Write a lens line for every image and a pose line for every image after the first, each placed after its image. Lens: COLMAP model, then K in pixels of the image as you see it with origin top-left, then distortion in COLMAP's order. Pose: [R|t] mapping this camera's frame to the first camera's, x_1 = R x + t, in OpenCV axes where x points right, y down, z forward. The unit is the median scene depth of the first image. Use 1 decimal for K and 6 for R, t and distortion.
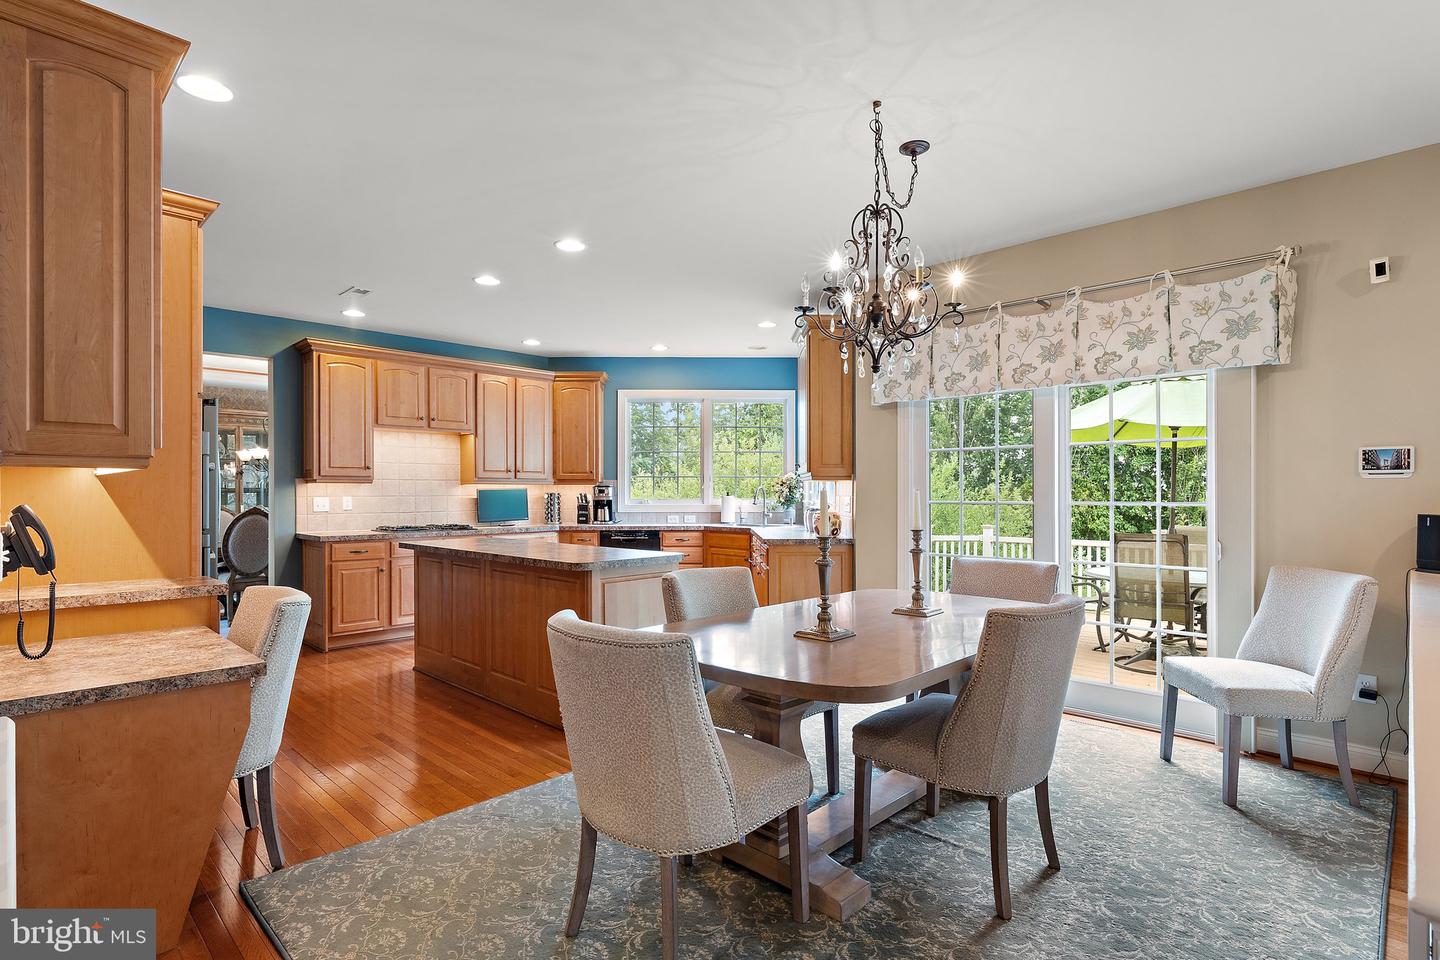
lens RADIAL K [[694.9, 0, 716.0], [0, 694.9, 489.3], [0, 0, 1]] dist [-0.002077, -0.000577]
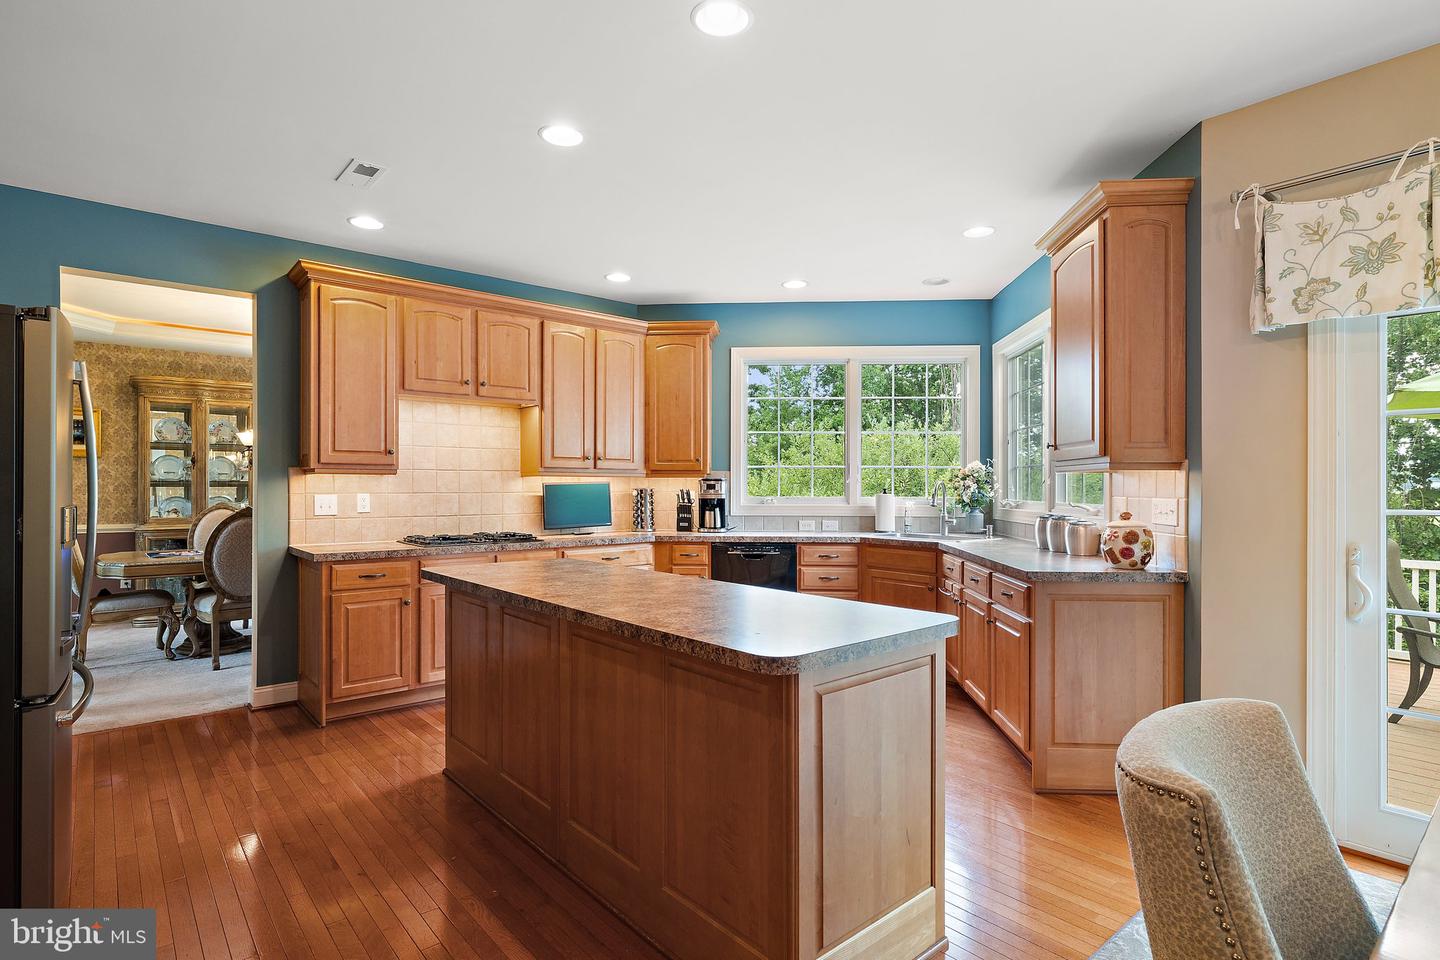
lens RADIAL K [[730.9, 0, 723.0], [0, 730.9, 482.0], [0, 0, 1]] dist [-0.000561, 0.000339]
pose [[0.996211, 0.002760, -0.086927, -0.095696], [-0.002940, 0.999994, -0.001936, -0.000773], [0.086921, 0.002184, 0.996213, 0.271680]]
